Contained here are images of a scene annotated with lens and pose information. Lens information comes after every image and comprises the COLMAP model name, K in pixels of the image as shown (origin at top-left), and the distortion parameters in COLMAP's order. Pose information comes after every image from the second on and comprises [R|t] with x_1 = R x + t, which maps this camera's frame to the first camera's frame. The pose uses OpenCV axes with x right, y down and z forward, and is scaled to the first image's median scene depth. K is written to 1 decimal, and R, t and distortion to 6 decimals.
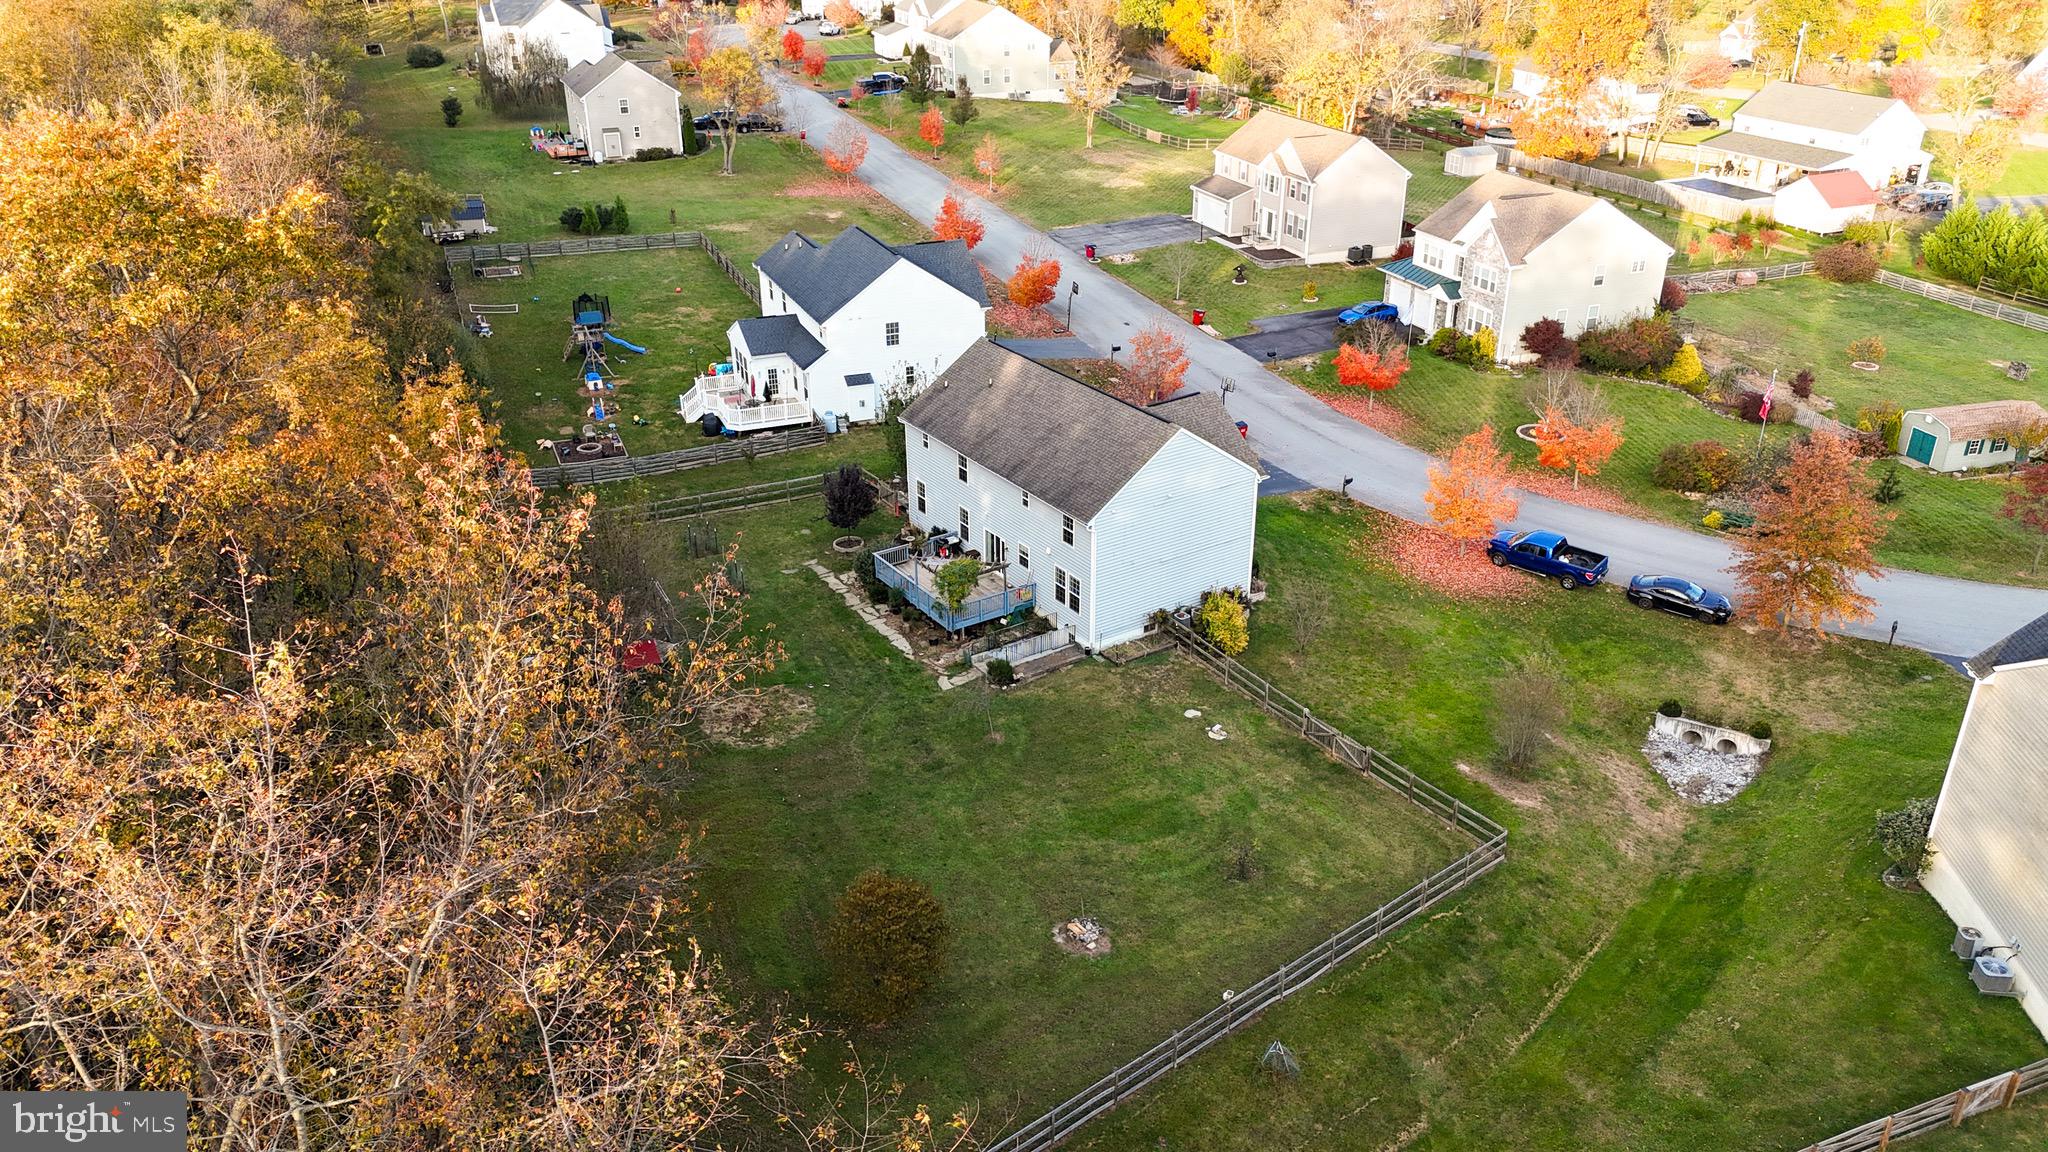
lens RADIAL K [[1422.5, 0, 1024.0], [0, 1422.5, 576.0], [0, 0, 1]] dist [0.117135, -0.214463]
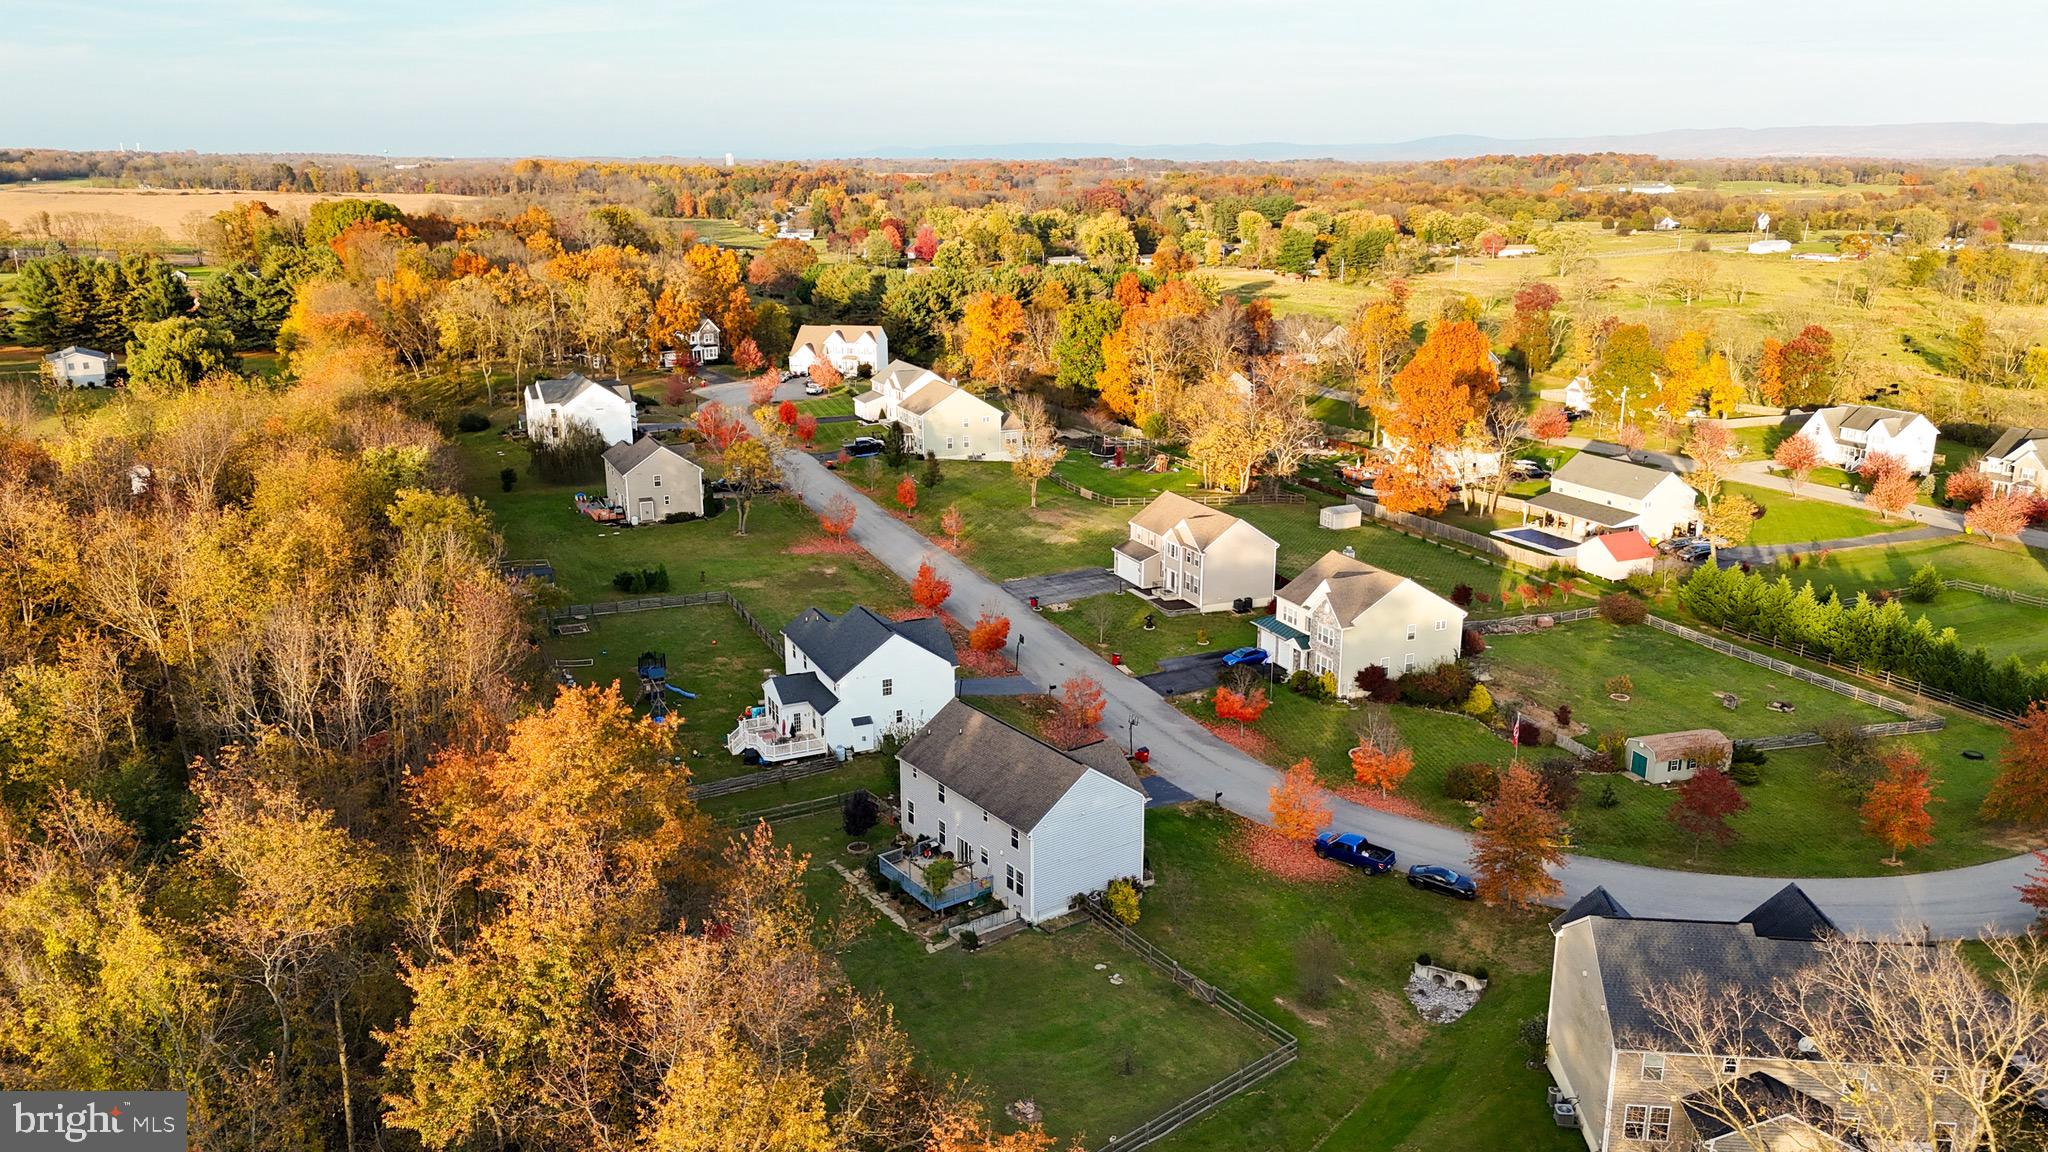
lens RADIAL K [[1422.5, 0, 1024.0], [0, 1422.5, 576.0], [0, 0, 1]] dist [0.117135, -0.214463]
pose [[0.999496, -0.007417, 0.030879, -0.002130], [0.013148, 0.981746, -0.189743, -0.013277], [-0.028908, 0.190053, 0.981348, -0.358281]]
